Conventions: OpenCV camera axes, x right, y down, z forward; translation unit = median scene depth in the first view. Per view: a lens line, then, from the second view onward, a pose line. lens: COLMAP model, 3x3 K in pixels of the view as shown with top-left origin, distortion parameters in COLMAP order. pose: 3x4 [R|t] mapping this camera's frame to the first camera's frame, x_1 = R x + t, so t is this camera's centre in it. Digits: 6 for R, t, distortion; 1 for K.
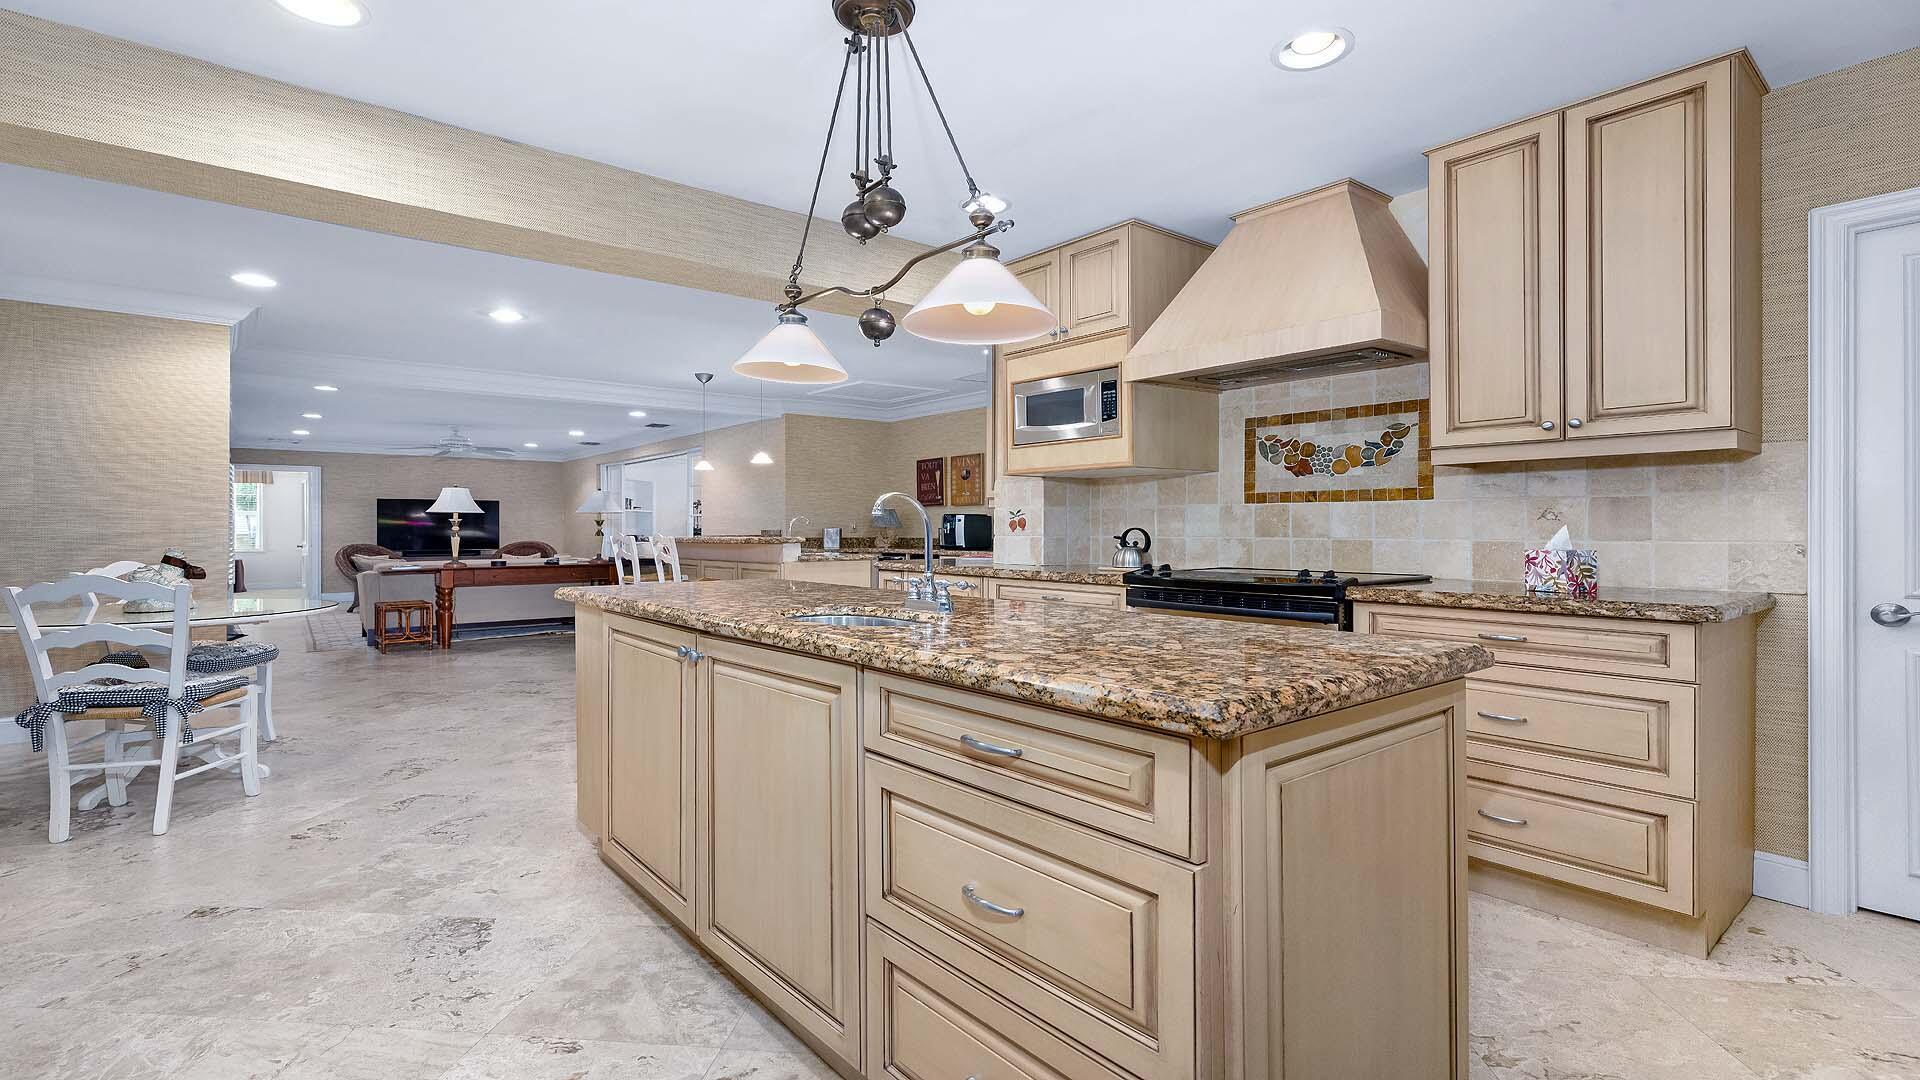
lens RADIAL K [[872.4, 0, 955.1], [0, 872.4, 523.9], [0, 0, 1]] dist [0.001553, -0.000806]
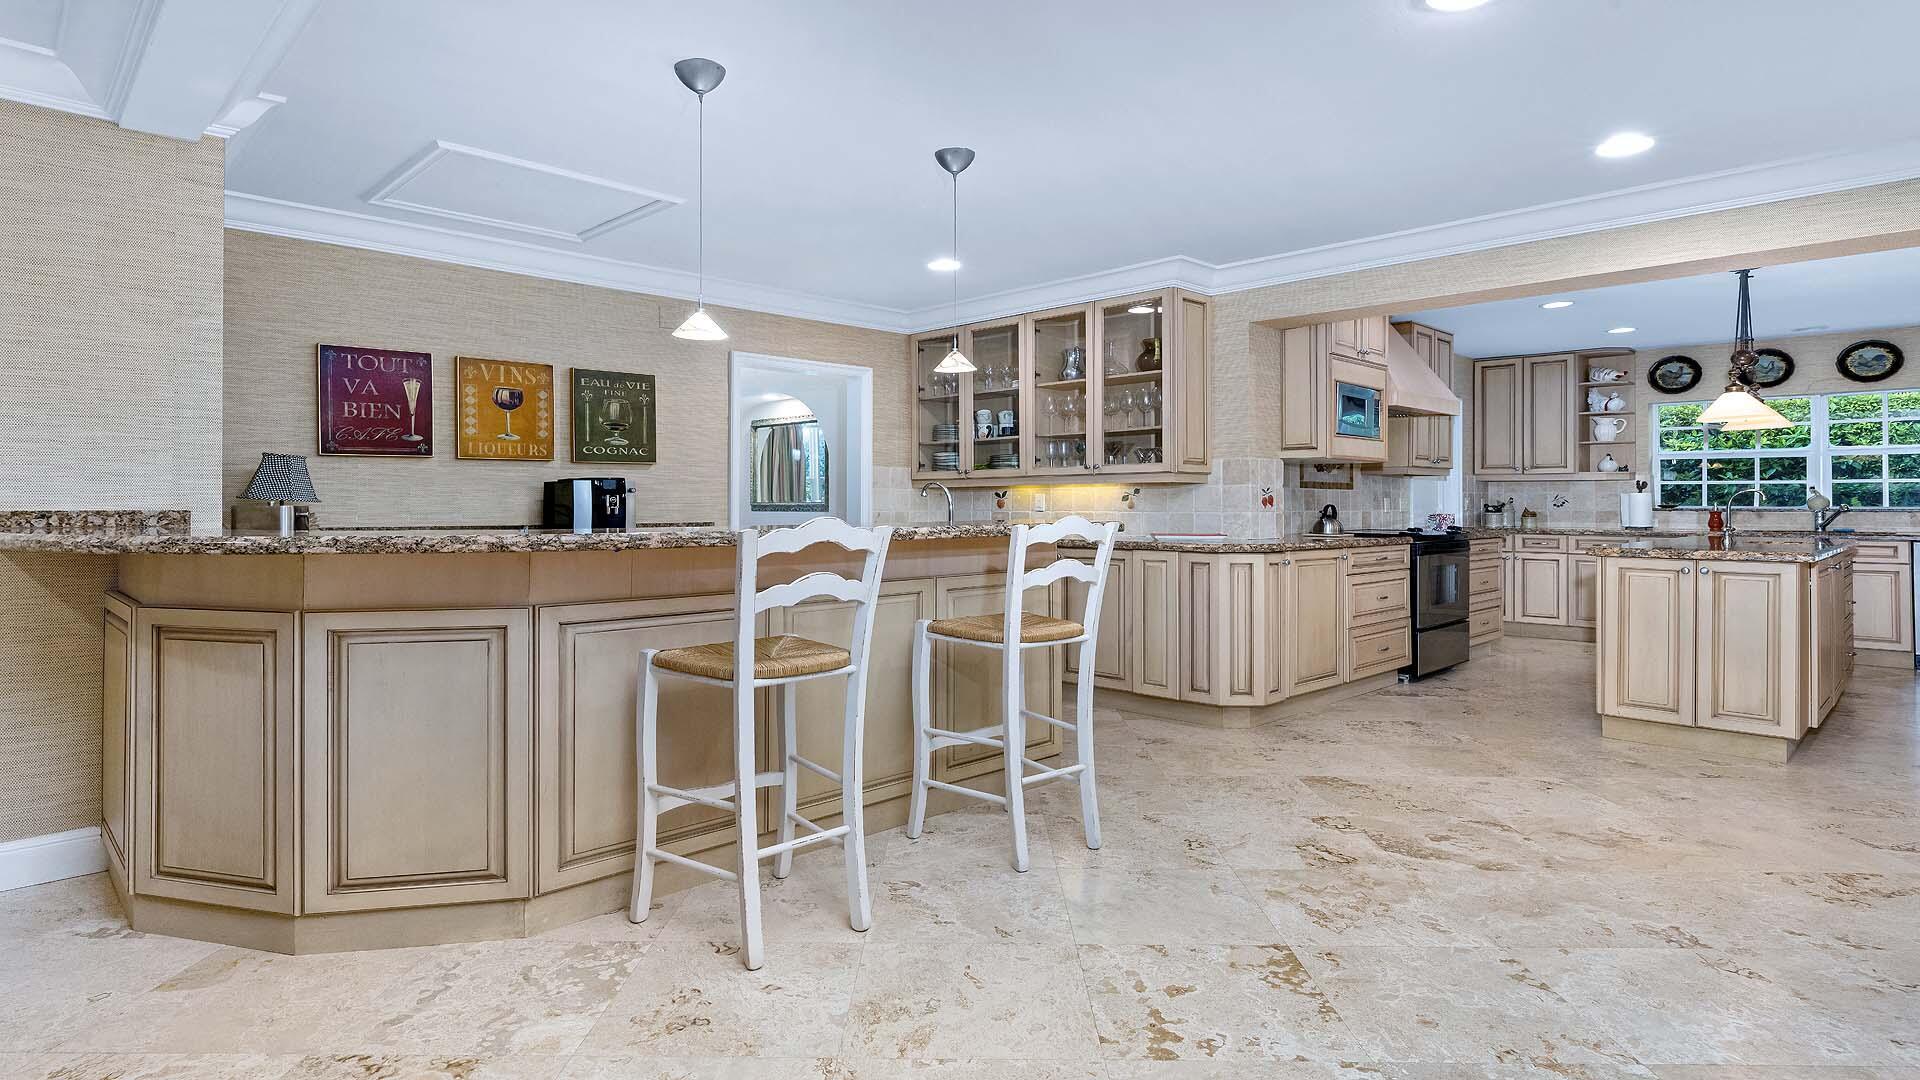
lens RADIAL K [[1002.9, 0, 965.4], [0, 1002.9, 502.5], [0, 0, 1]] dist [0.006250, 0.000579]
pose [[-0.096597, 0.001803, 0.995322, -1.384974], [-0.004997, 0.999985, -0.002296, 0.008313], [-0.995311, -0.005195, -0.096586, 1.840607]]
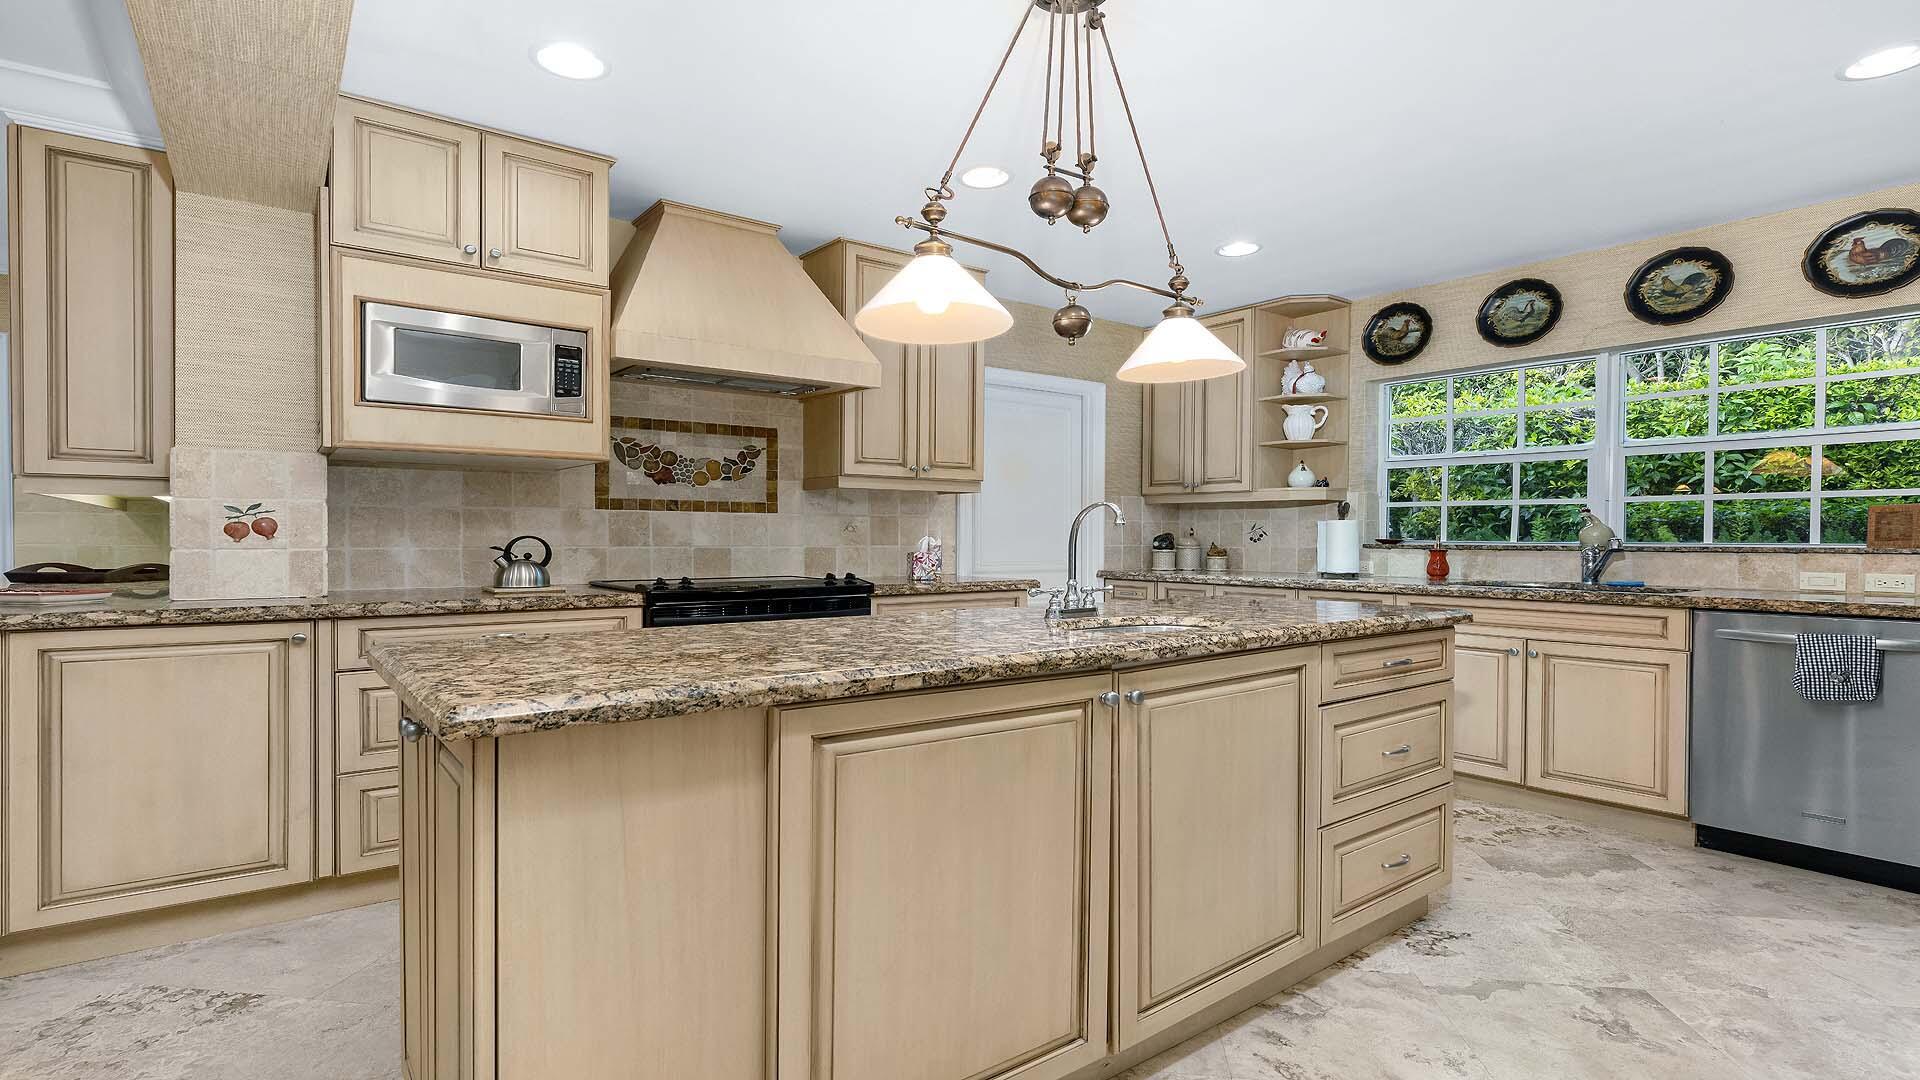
lens RADIAL K [[916.9, 0, 957.4], [0, 916.9, 555.3], [0, 0, 1]] dist [0.002181, 0.000427]
pose [[0.039908, -0.019189, 0.999019, -0.637345], [-0.007907, 0.999778, 0.019520, 0.003017], [-0.999172, -0.008678, 0.039748, 0.629617]]
